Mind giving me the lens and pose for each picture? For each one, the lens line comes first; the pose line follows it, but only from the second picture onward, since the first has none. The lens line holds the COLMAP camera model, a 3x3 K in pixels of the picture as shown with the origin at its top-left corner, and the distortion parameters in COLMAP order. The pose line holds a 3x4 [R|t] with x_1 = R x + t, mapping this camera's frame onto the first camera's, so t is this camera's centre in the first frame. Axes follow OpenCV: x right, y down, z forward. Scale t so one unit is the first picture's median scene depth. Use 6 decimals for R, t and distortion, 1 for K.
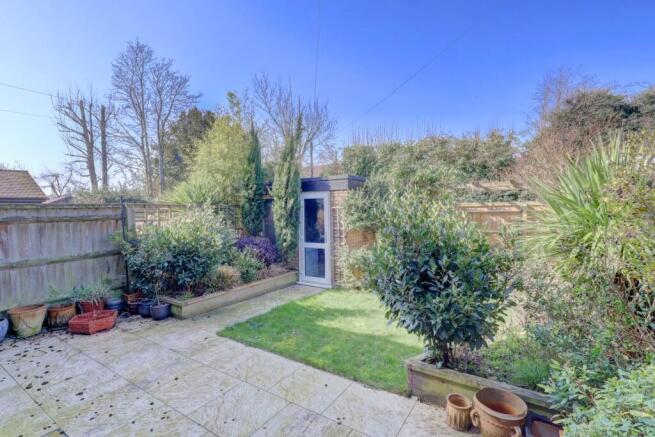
lens RADIAL K [[306.1, 0, 325.4], [0, 306.1, 215.2], [0, 0, 1]] dist [0.001066, 0.000479]
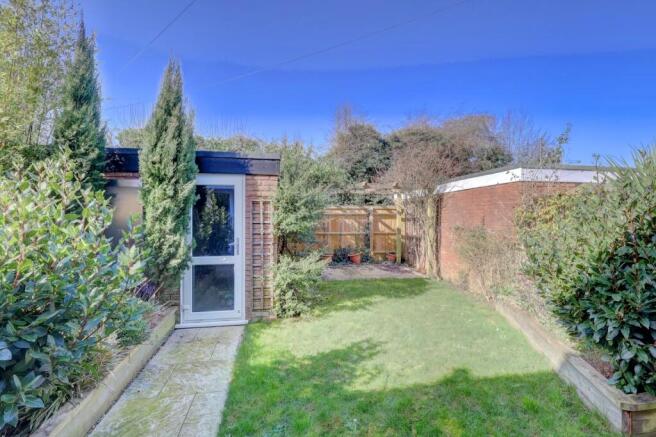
lens RADIAL K [[306.6, 0, 325.9], [0, 306.6, 215.1], [0, 0, 1]] dist [0.001066, 0.000479]
pose [[0.720432, 0.016179, 0.693337, -0.318970], [-0.000830, 0.999747, -0.022467, 0.021421], [-0.693525, 0.015611, 0.720264, 0.405132]]
